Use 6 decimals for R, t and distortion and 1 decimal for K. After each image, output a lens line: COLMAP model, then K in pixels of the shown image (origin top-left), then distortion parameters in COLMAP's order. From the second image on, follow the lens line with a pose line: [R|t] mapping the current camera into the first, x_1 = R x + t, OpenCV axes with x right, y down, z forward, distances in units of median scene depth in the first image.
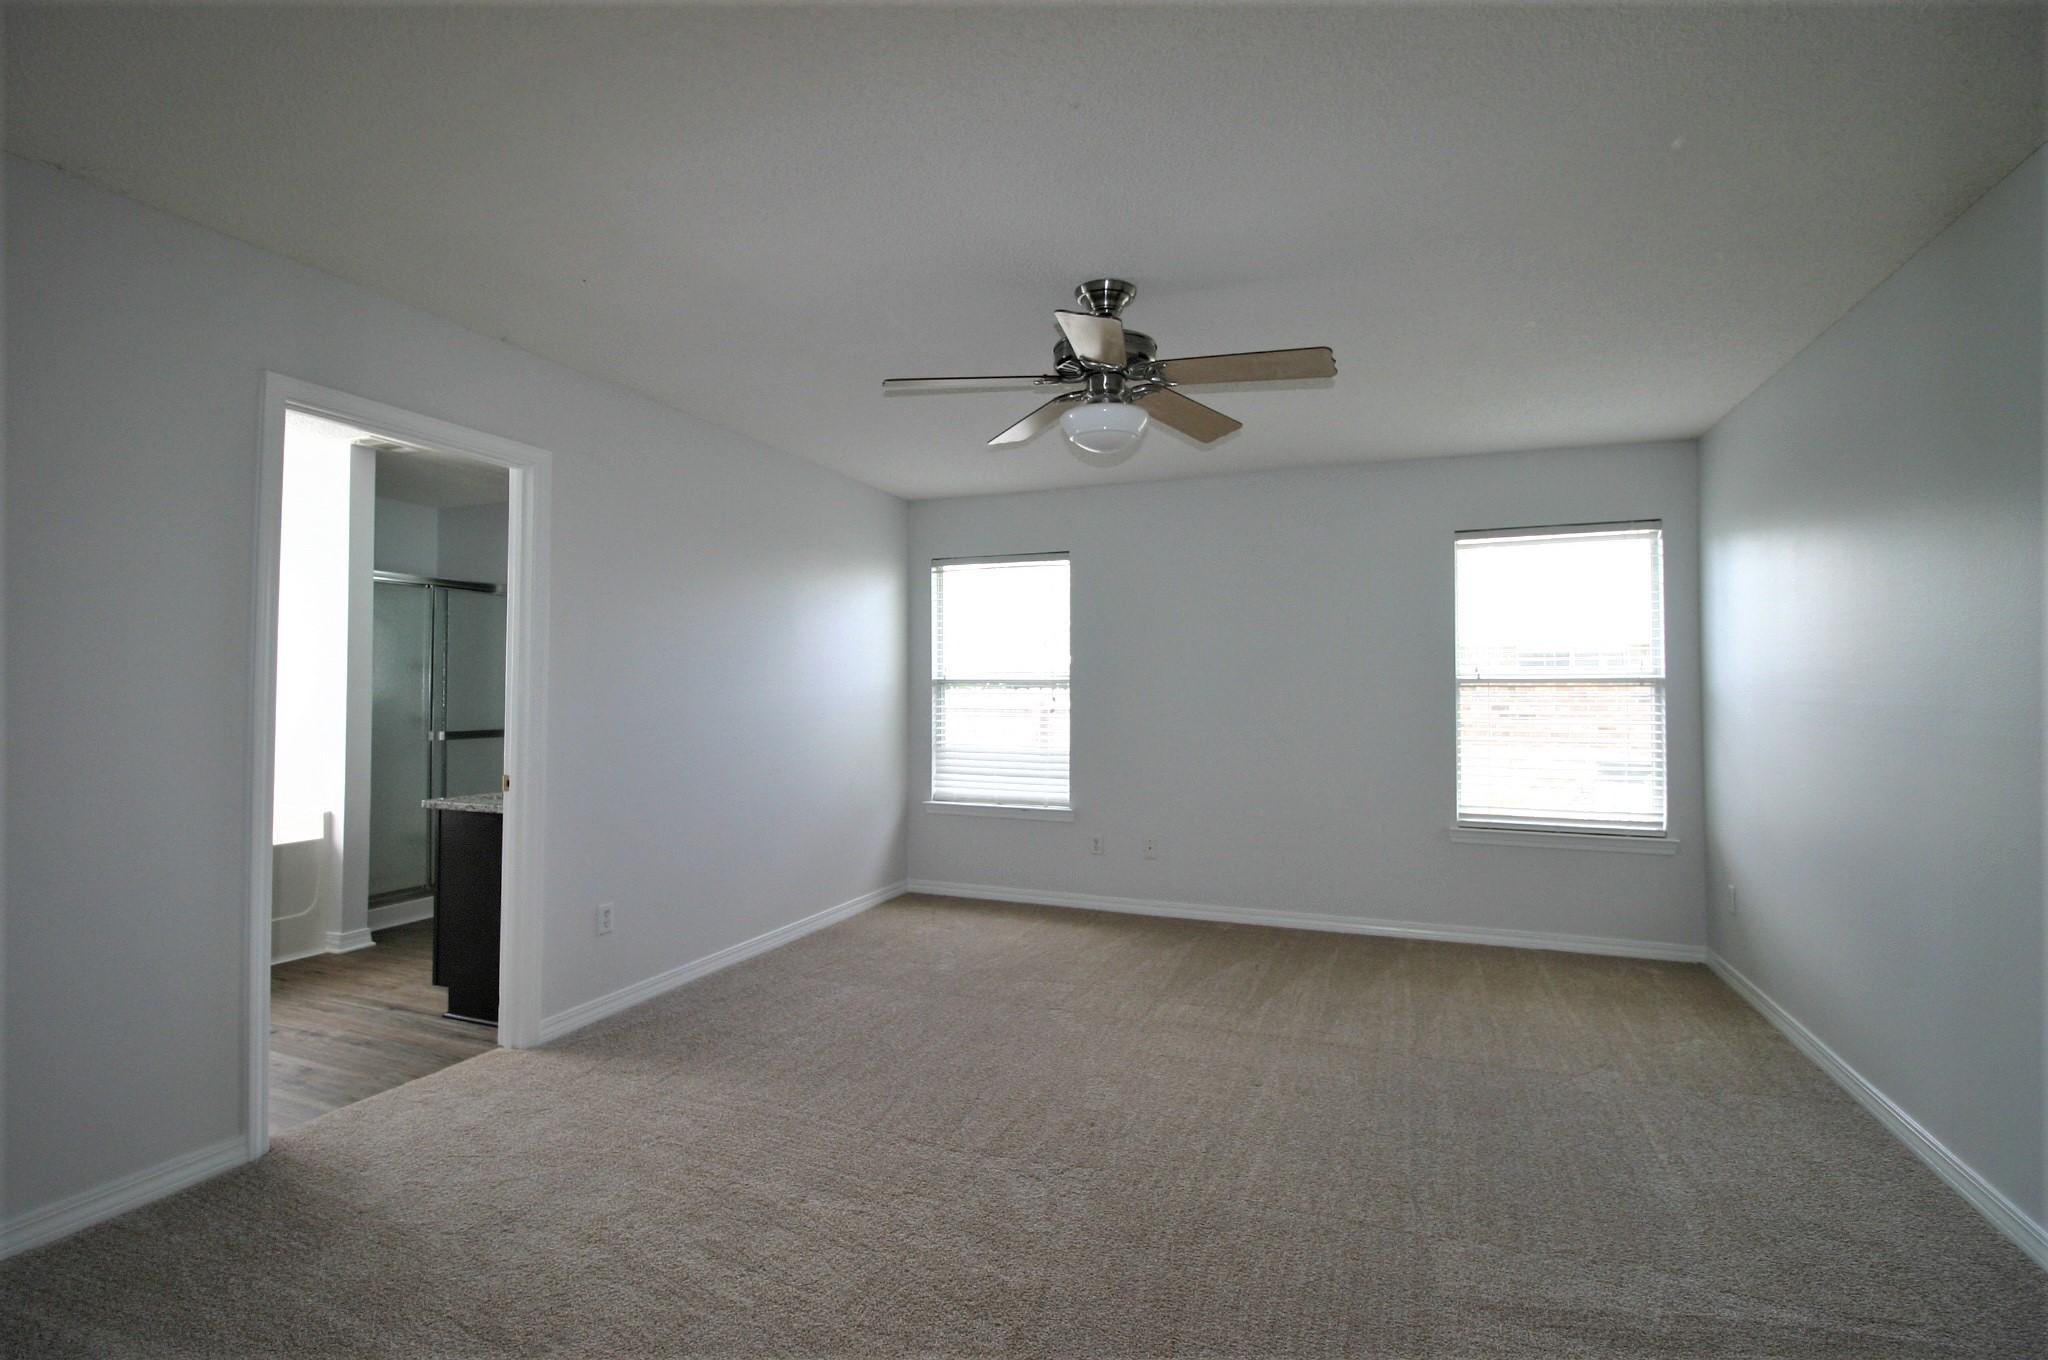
lens RADIAL K [[953.7, 0, 1014.0], [0, 953.7, 664.1], [0, 0, 1]] dist [0.000689, -0.013575]
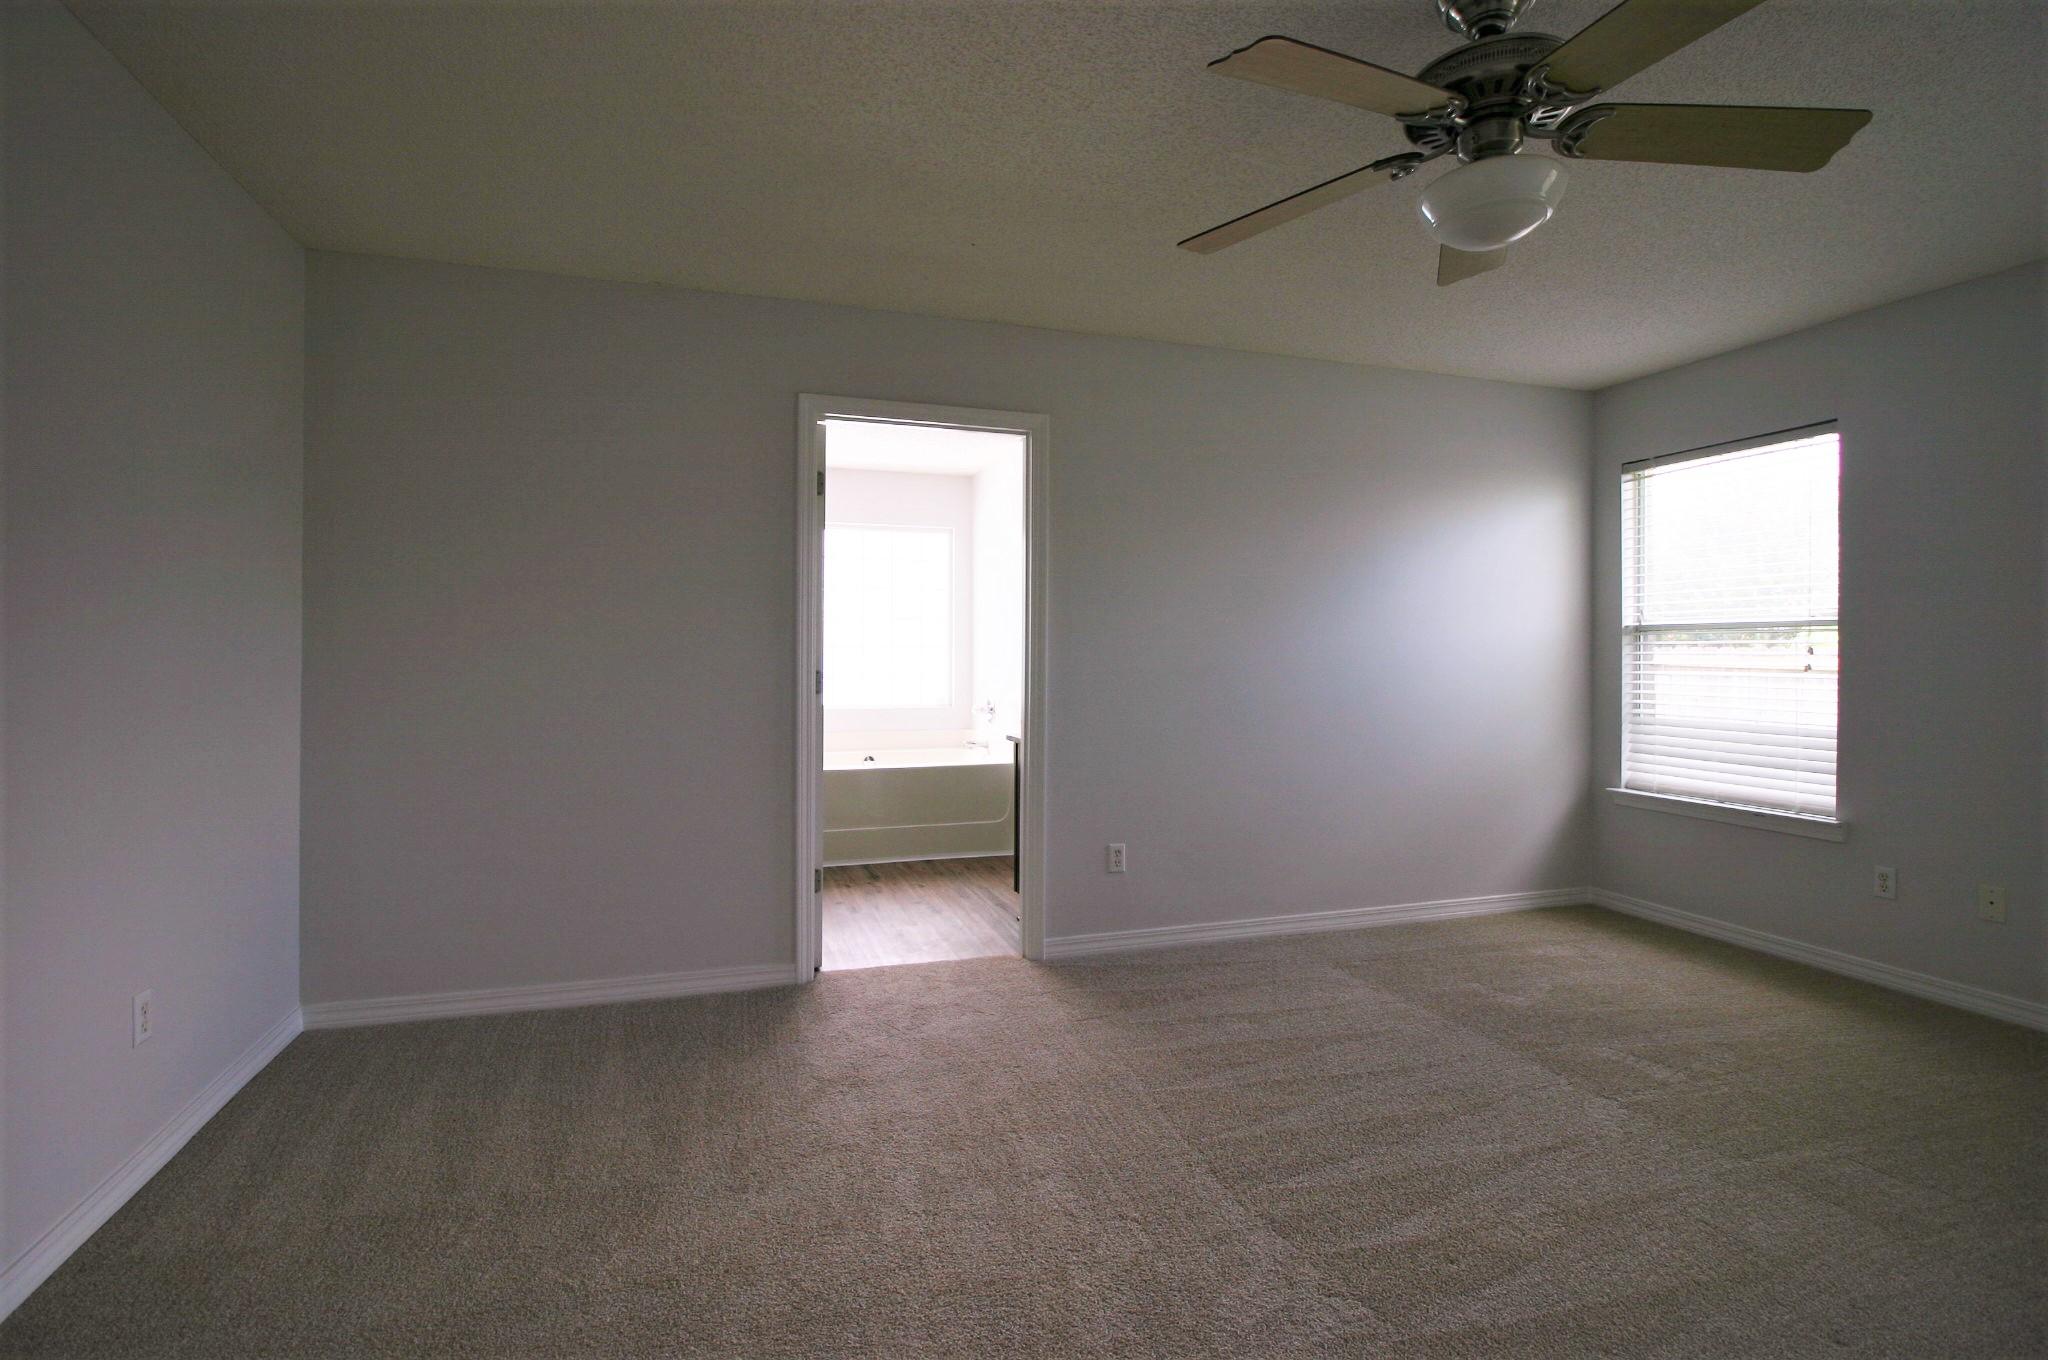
lens RADIAL K [[953.7, 0, 1014.0], [0, 953.7, 664.1], [0, 0, 1]] dist [0.000689, -0.013575]
pose [[0.637244, 0.004850, -0.770647, 0.195624], [0.021863, 0.999464, 0.024368, 0.018313], [0.770352, -0.032377, 0.636796, 0.168837]]
